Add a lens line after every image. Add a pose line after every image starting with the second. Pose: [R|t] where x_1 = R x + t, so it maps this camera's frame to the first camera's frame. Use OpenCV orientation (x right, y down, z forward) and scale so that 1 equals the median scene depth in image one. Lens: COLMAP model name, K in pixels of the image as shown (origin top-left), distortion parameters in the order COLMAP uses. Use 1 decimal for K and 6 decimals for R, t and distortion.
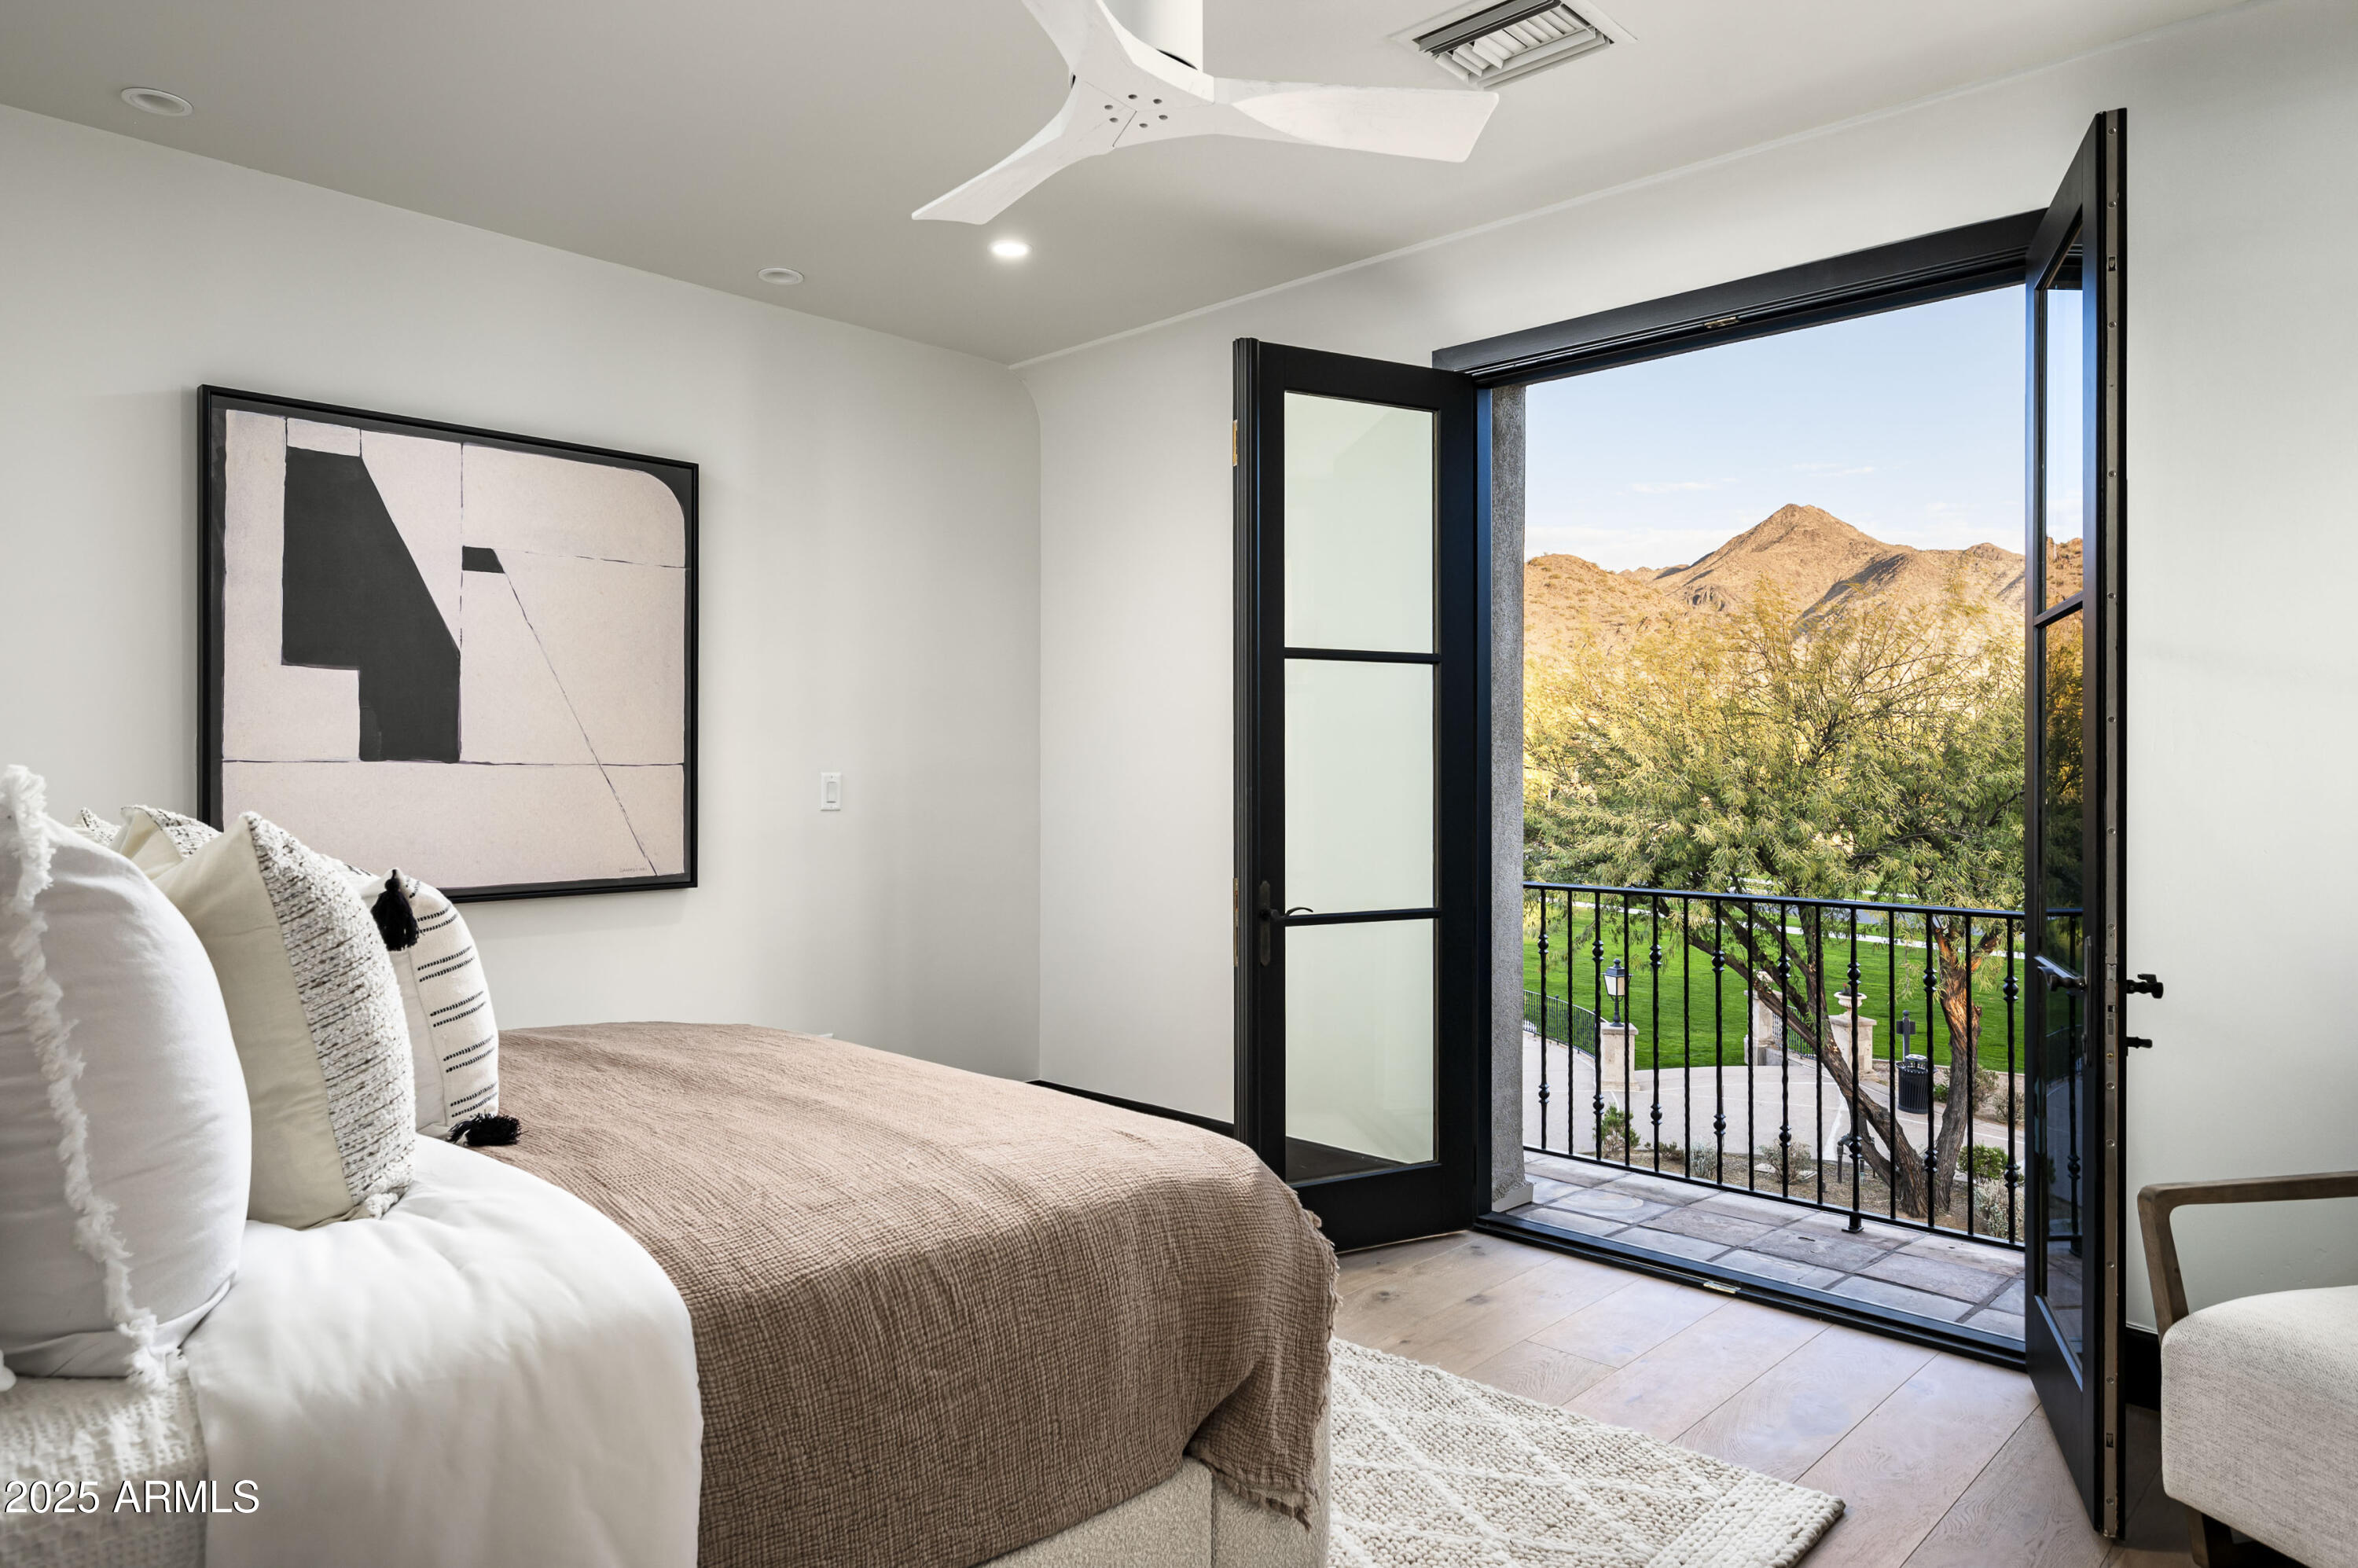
lens RADIAL K [[1453.2, 0, 1178.3], [0, 1453.2, 778.6], [0, 0, 1]] dist [-0.004946, -0.000012]
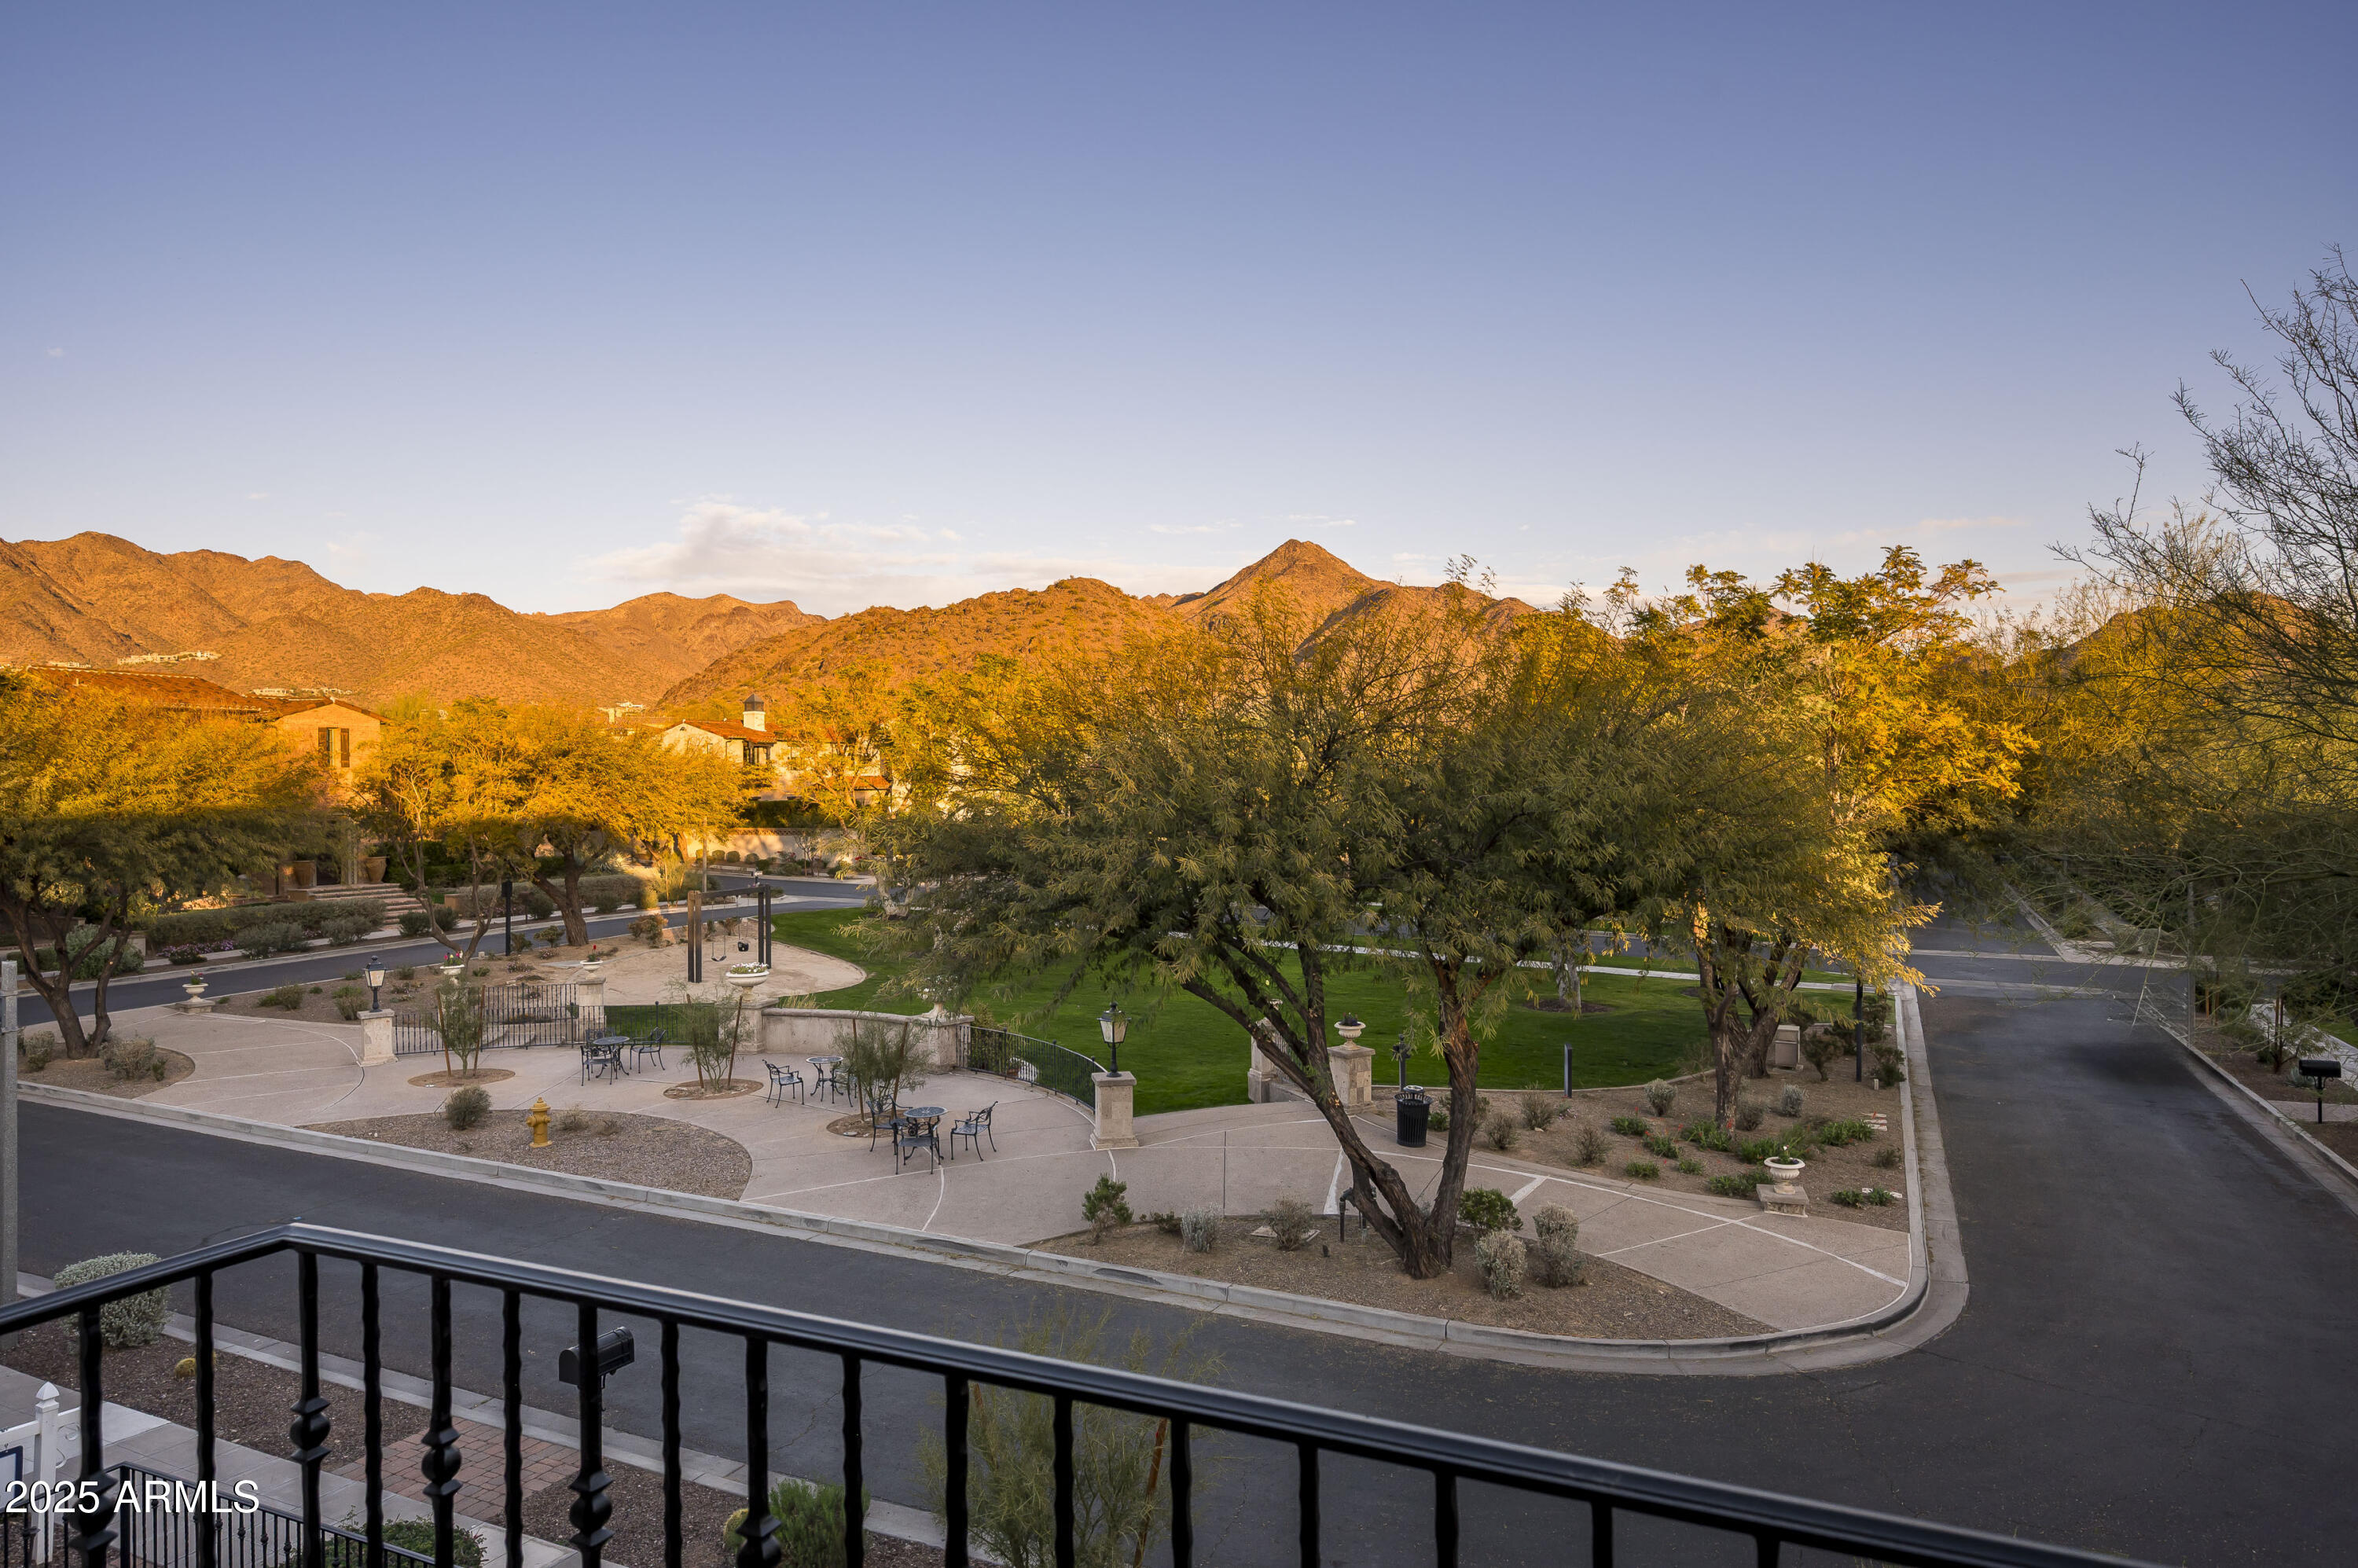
lens RADIAL K [[1453.2, 0, 1177.9], [0, 1453.2, 786.4], [0, 0, 1]] dist [-0.004946, -0.000012]
pose [[0.949520, -0.003101, 0.313692, 0.080111], [0.005275, 0.999968, -0.006082, -0.003725], [-0.313663, 0.007430, 0.949505, 0.180868]]
